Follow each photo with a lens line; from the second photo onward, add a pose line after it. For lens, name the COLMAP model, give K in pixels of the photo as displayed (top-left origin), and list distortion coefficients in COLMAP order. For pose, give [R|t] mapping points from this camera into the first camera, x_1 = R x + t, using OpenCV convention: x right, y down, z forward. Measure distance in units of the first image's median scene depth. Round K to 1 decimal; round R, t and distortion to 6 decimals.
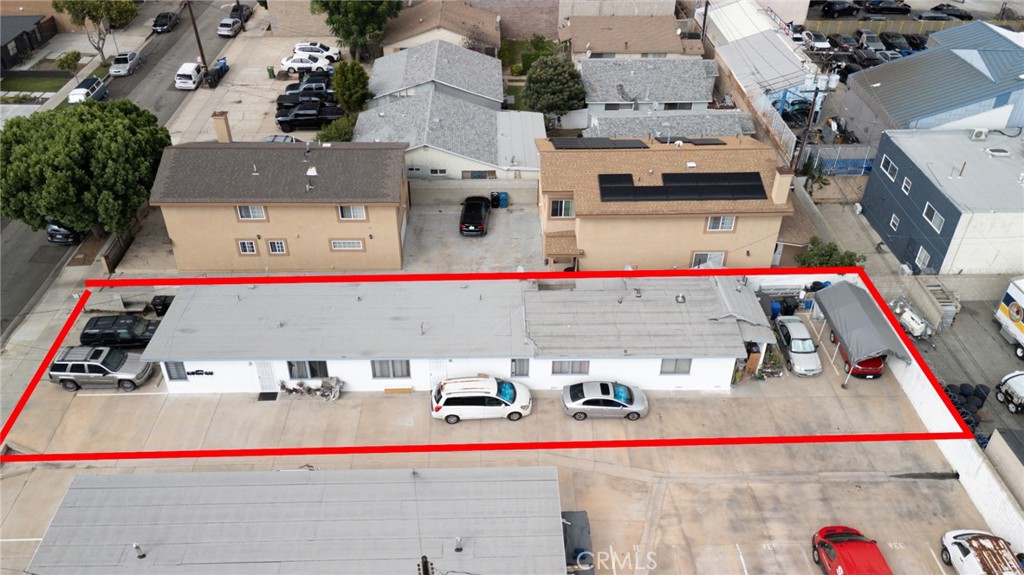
lens RADIAL K [[805.3, 0, 512.0], [0, 805.3, 287.5], [0, 0, 1]] dist [0.059176, -0.050392]
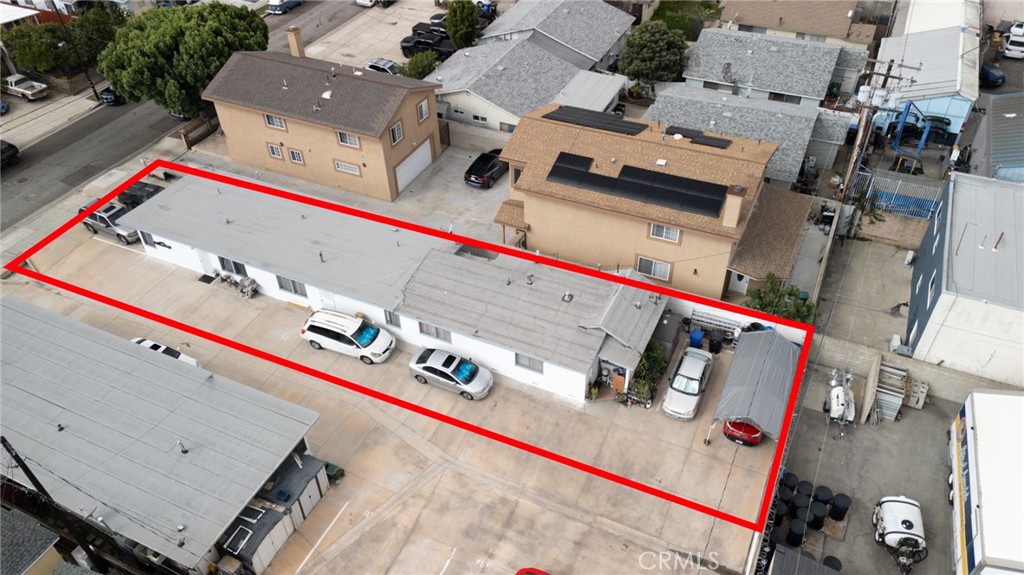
lens RADIAL K [[754.5, 0, 512.0], [0, 754.5, 287.5], [0, 0, 1]] dist [0.053190, -0.035413]
pose [[0.891628, 0.271595, -0.362264, 0.430486], [-0.237007, 0.961704, 0.137667, -0.095672], [0.385781, -0.036888, 0.921853, 0.141462]]
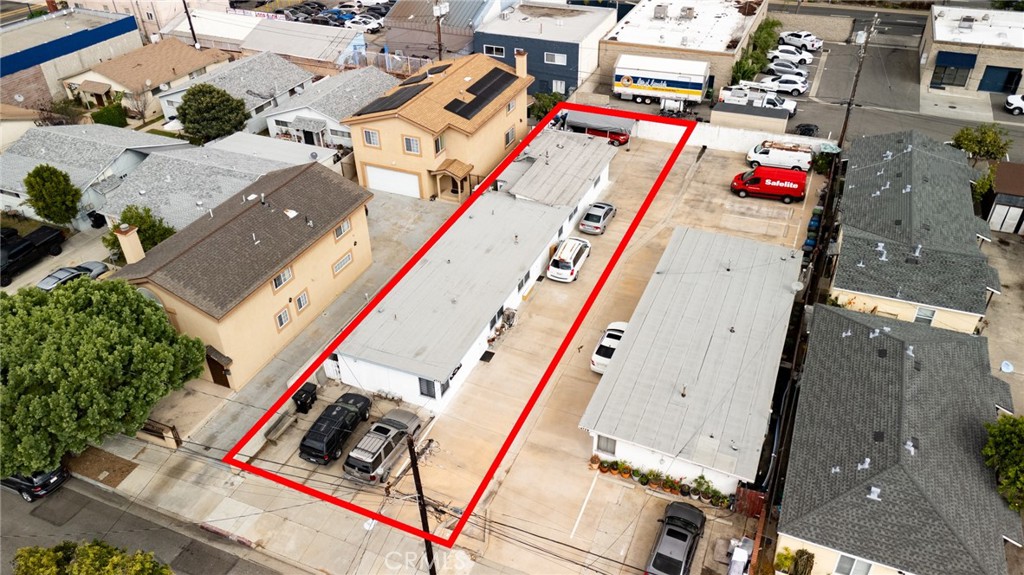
lens RADIAL K [[754.5, 0, 512.0], [0, 754.5, 287.5], [0, 0, 1]] dist [0.053190, -0.035413]
pose [[0.421035, -0.533301, 0.733702, -0.875288], [0.541743, 0.796622, 0.268156, -0.177949], [-0.727491, 0.284575, 0.624319, 0.265826]]
